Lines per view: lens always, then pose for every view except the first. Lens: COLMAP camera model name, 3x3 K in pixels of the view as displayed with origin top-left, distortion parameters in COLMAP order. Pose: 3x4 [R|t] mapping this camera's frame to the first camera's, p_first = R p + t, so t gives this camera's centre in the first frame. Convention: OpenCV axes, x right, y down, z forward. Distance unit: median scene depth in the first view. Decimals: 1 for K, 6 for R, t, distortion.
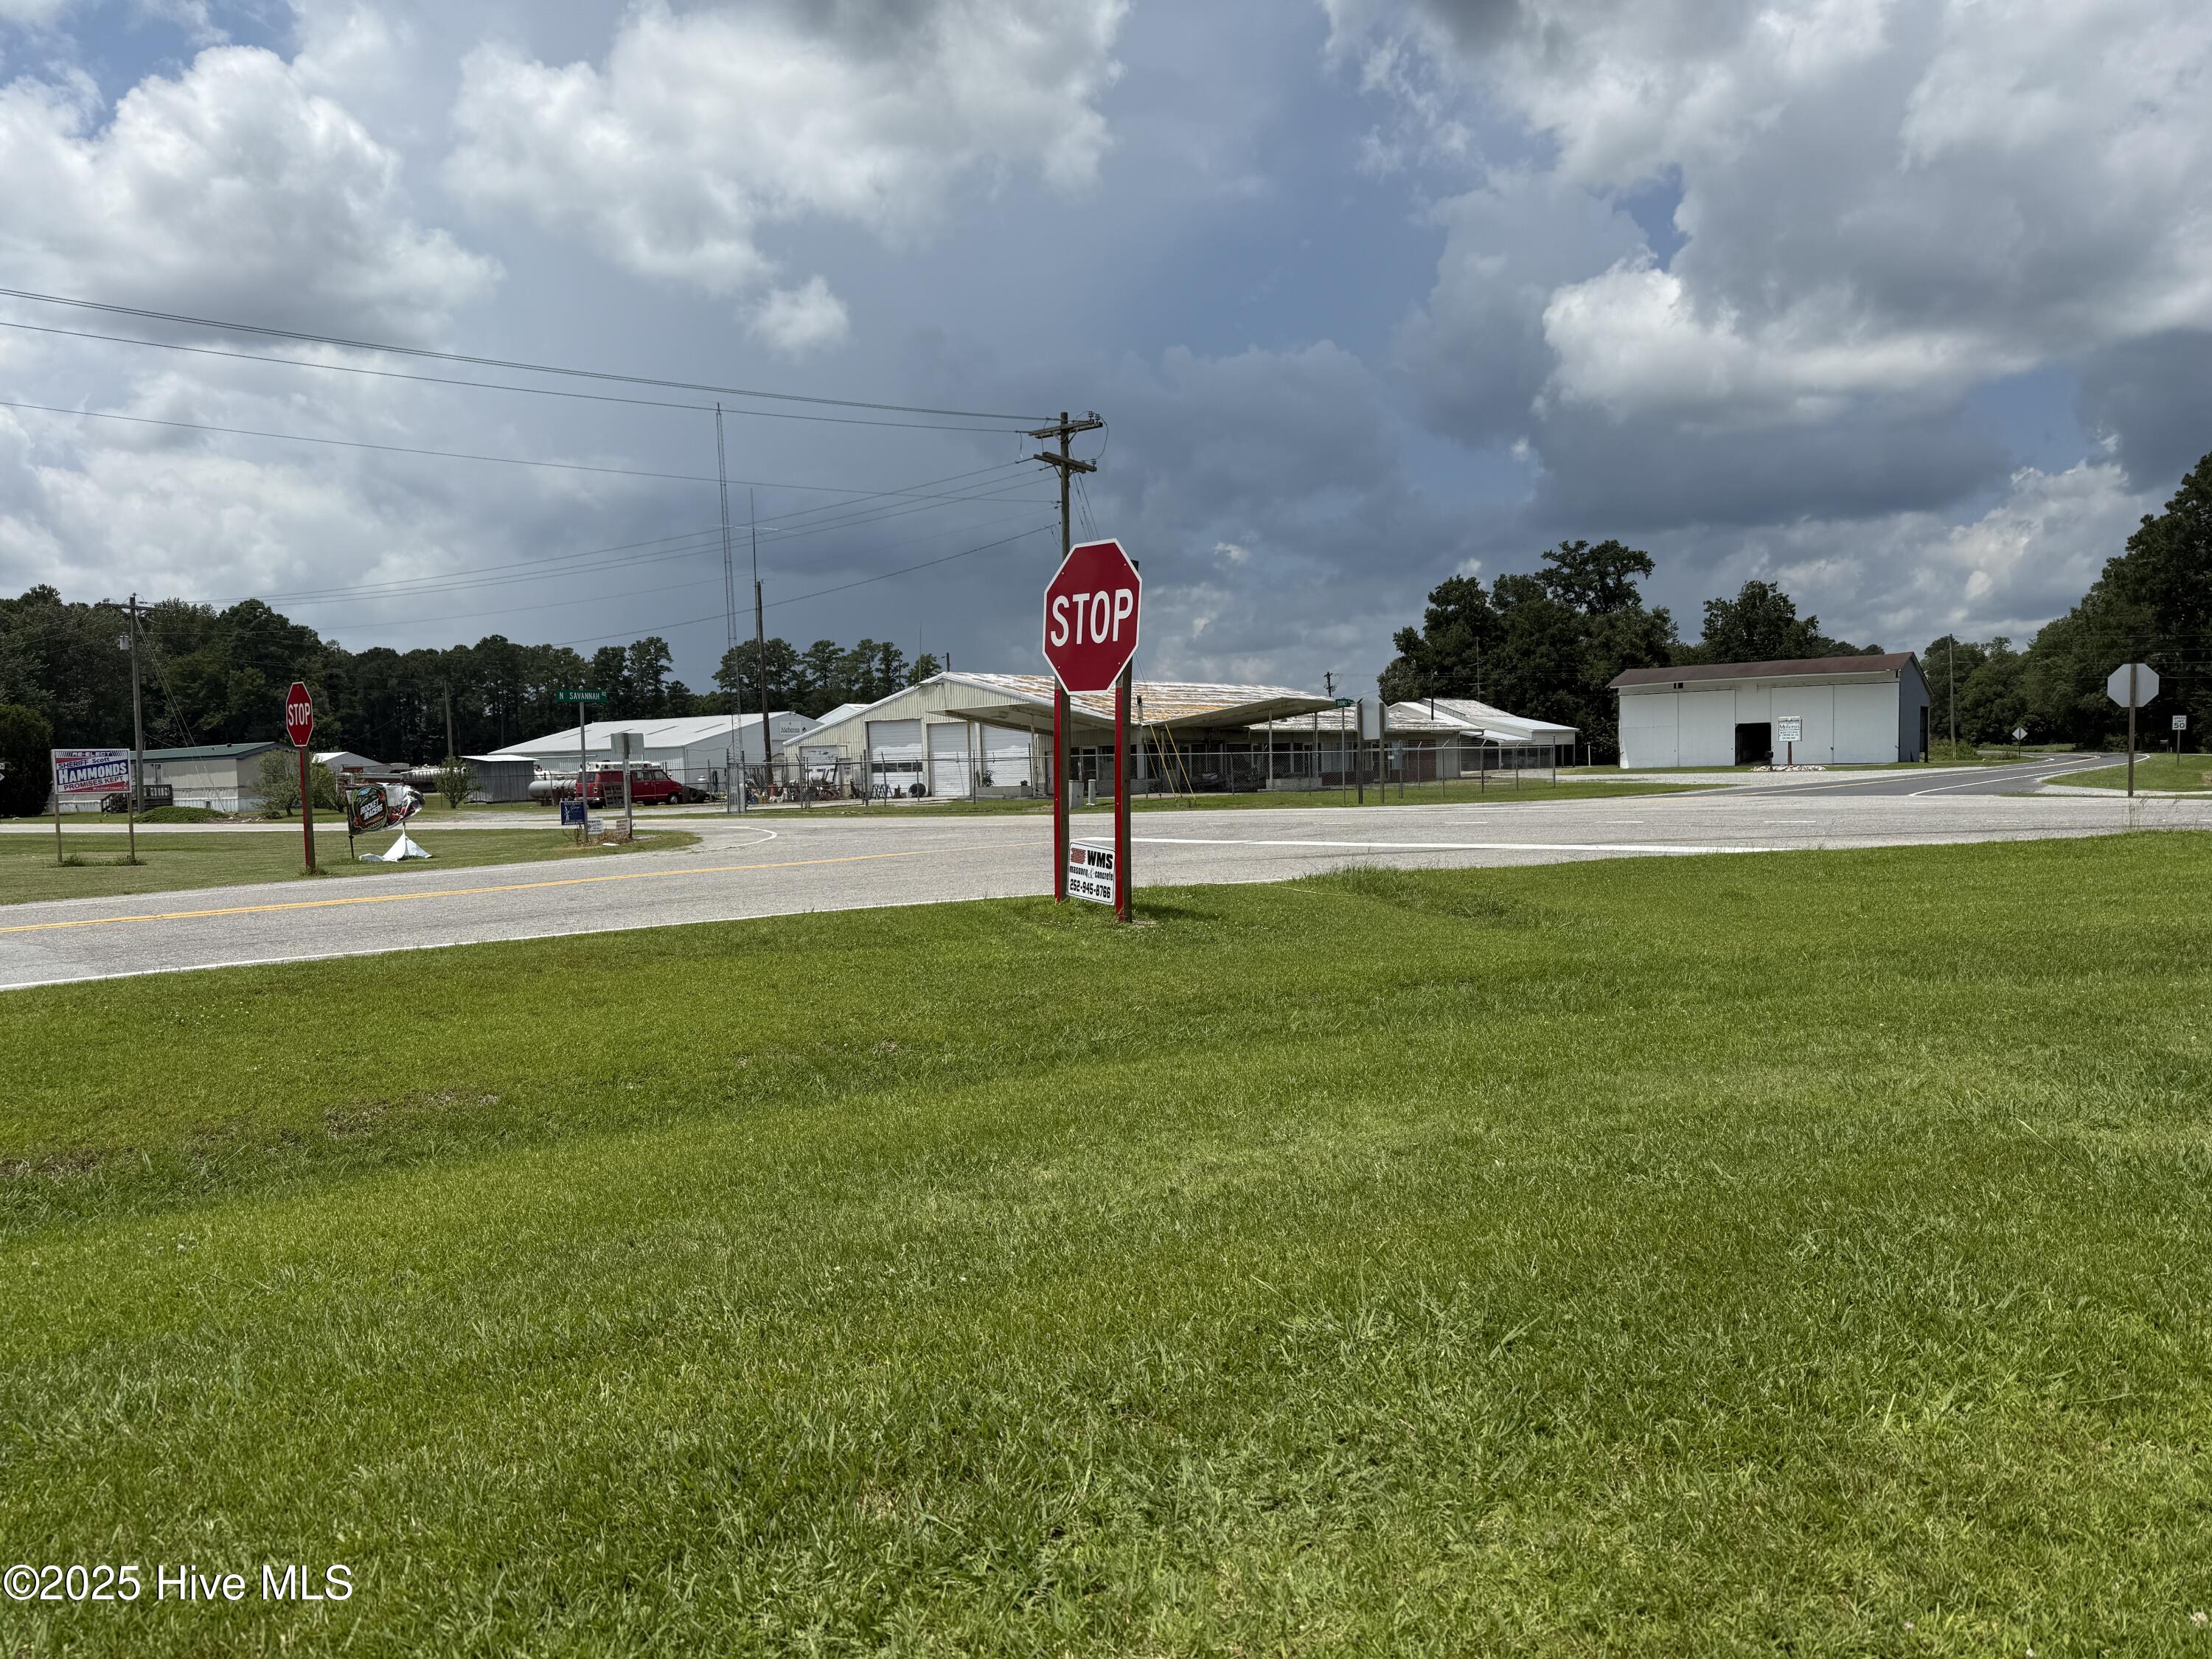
lens RADIAL K [[1518.2, 0, 1115.3], [0, 1518.2, 854.5], [0, 0, 1]] dist [0.066863, -0.084985]
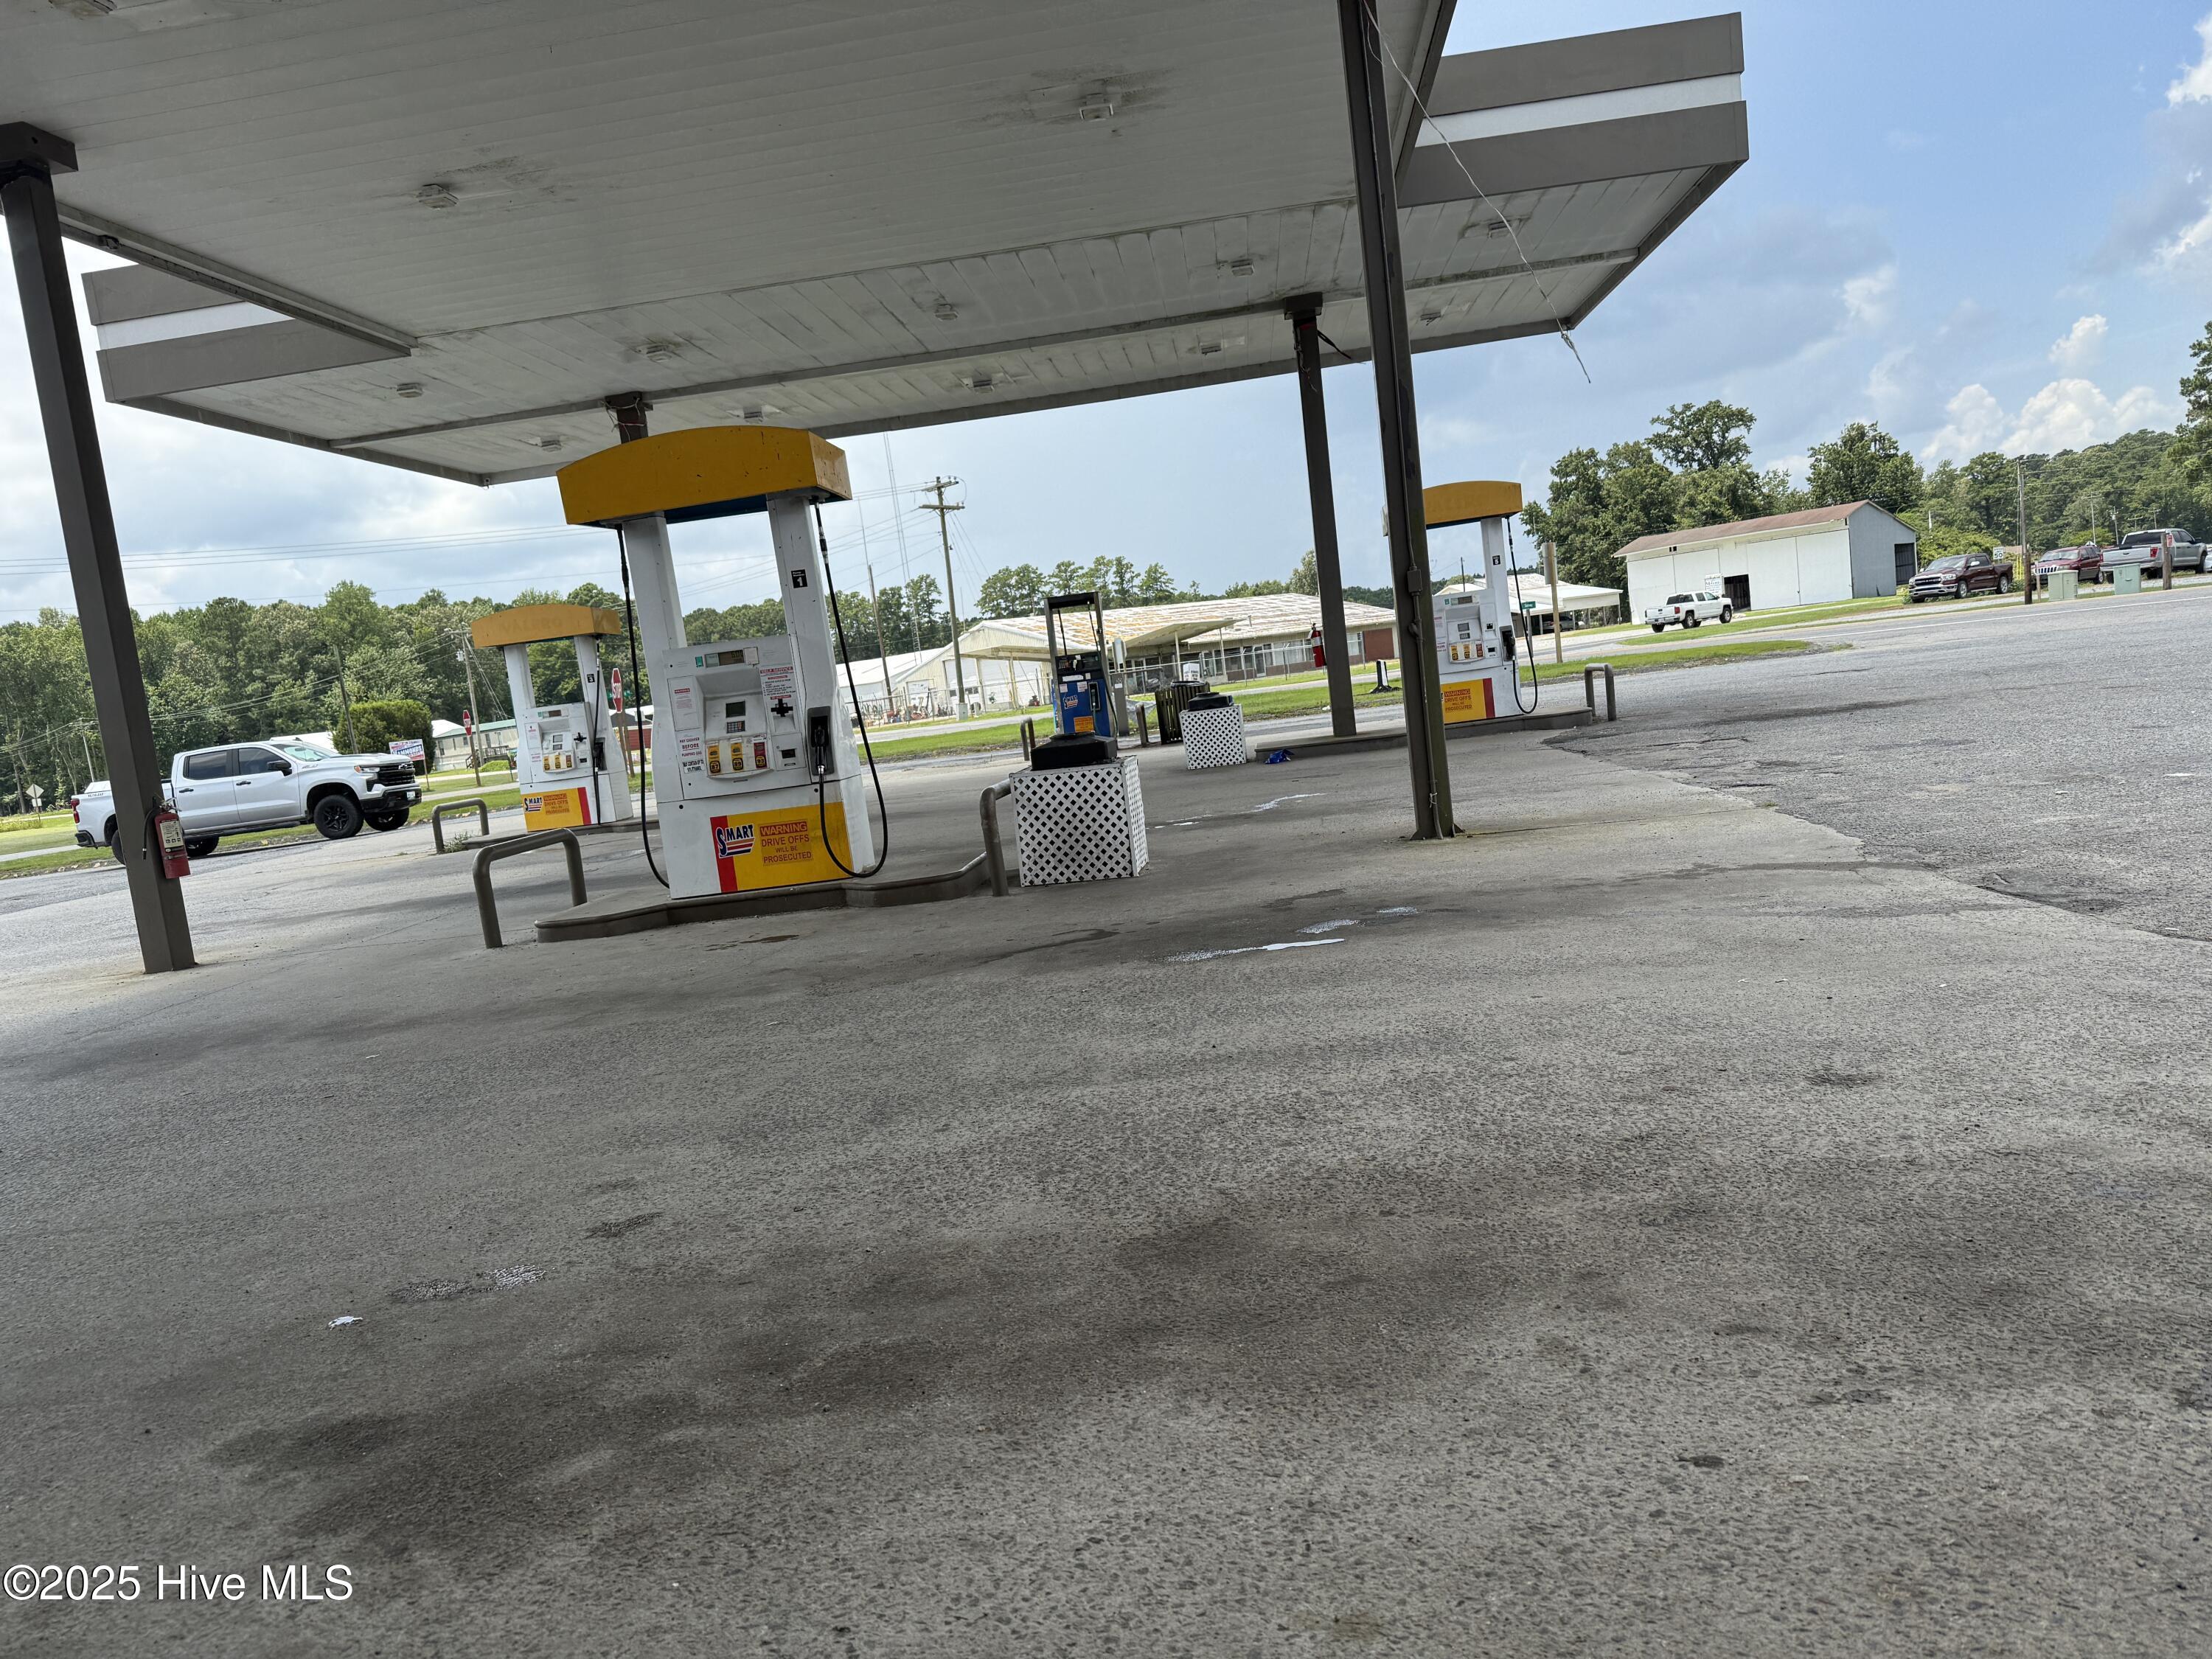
lens RADIAL K [[1518.2, 0, 1115.3], [0, 1518.2, 854.5], [0, 0, 1]] dist [0.066863, -0.084985]
pose [[0.974902, -0.068003, -0.211993, 0.120661], [0.083095, 0.994542, 0.063103, 0.007640], [0.206544, -0.079135, 0.975232, -0.153783]]
